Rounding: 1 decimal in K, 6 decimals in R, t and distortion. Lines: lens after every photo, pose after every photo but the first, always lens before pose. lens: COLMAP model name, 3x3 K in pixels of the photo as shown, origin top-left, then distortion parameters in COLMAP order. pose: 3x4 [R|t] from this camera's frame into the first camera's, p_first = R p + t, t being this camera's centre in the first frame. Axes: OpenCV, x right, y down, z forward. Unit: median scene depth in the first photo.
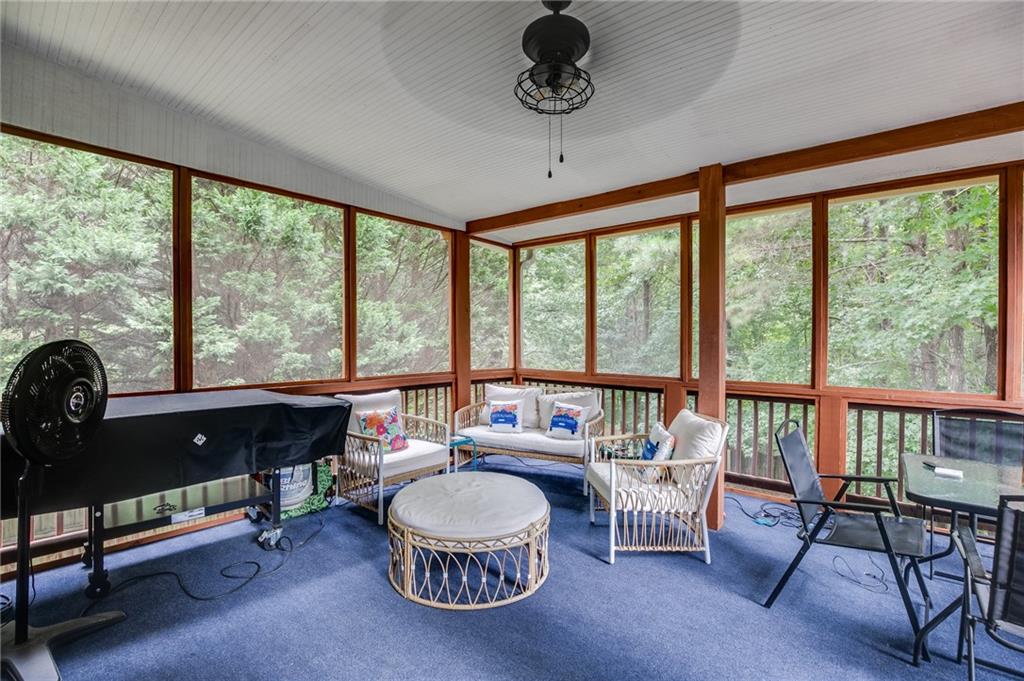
lens RADIAL K [[463.6, 0, 509.4], [0, 463.6, 333.5], [0, 0, 1]] dist [-0.002732, 0.000067]
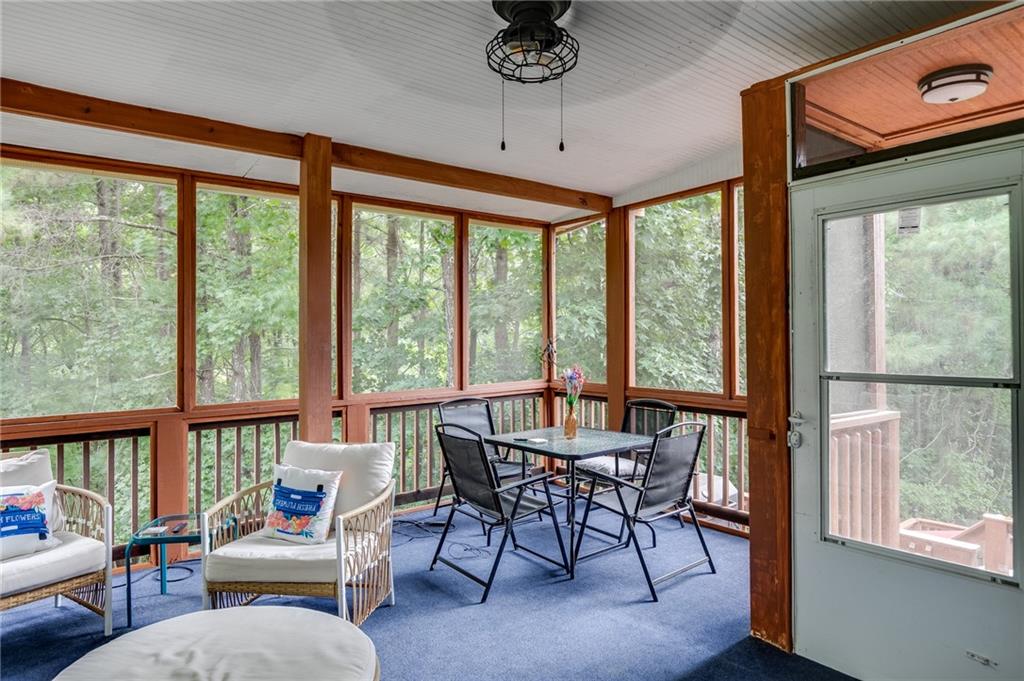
lens RADIAL K [[603.8, 0, 509.5], [0, 603.8, 333.8], [0, 0, 1]] dist [0.003182, 0.000755]
pose [[0.221477, 0.005358, 0.975151, -0.517203], [0.012090, 0.999893, -0.008240, -0.000002], [-0.975091, 0.013615, 0.221388, 0.432167]]
